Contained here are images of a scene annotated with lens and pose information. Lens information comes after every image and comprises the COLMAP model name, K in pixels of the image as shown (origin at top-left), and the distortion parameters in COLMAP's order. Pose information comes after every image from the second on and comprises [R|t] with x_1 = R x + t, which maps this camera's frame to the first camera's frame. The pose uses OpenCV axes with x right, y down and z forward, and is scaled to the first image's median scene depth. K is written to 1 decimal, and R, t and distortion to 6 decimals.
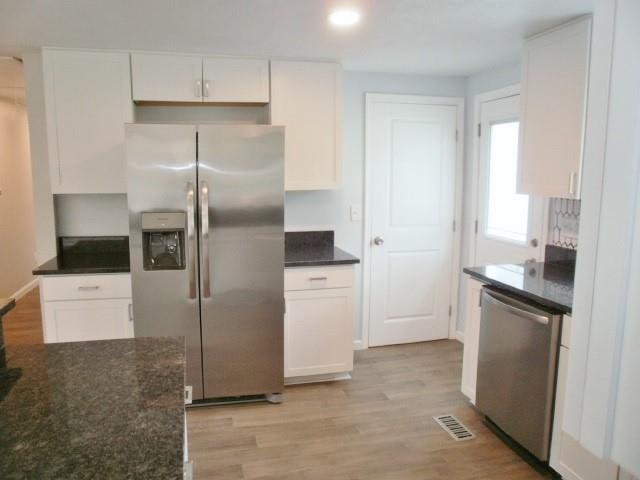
lens RADIAL K [[497.4, 0, 313.4], [0, 497.4, 239.7], [0, 0, 1]] dist [-0.240786, 0.355243]
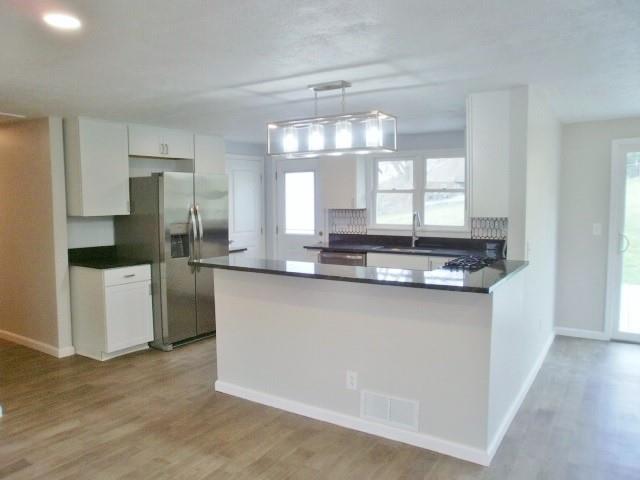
lens RADIAL K [[497.4, 0, 313.4], [0, 497.4, 239.7], [0, 0, 1]] dist [-0.240786, 0.355243]
pose [[0.725245, -0.063496, 0.685557, -1.010098], [0.107440, 0.993977, -0.021598, 0.076548], [-0.680056, 0.089320, 0.727699, -0.493450]]
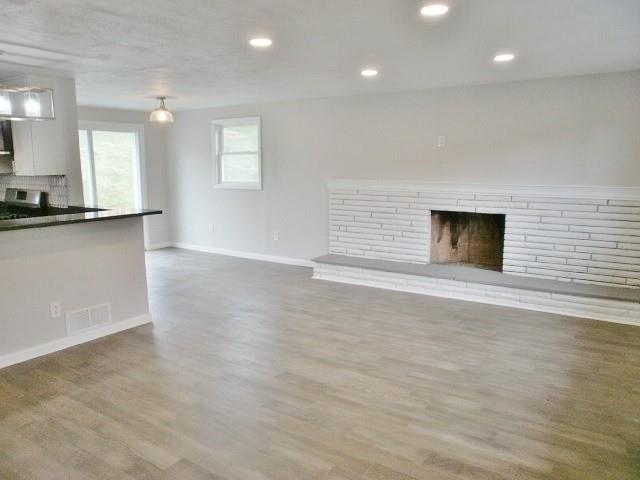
lens RADIAL K [[497.4, 0, 313.4], [0, 497.4, 239.7], [0, 0, 1]] dist [-0.240786, 0.355243]
pose [[-0.676359, -0.117700, 0.727107, -1.559792], [0.099477, 0.963510, 0.248501, -0.049790], [-0.729824, 0.240406, -0.639971, 0.449754]]
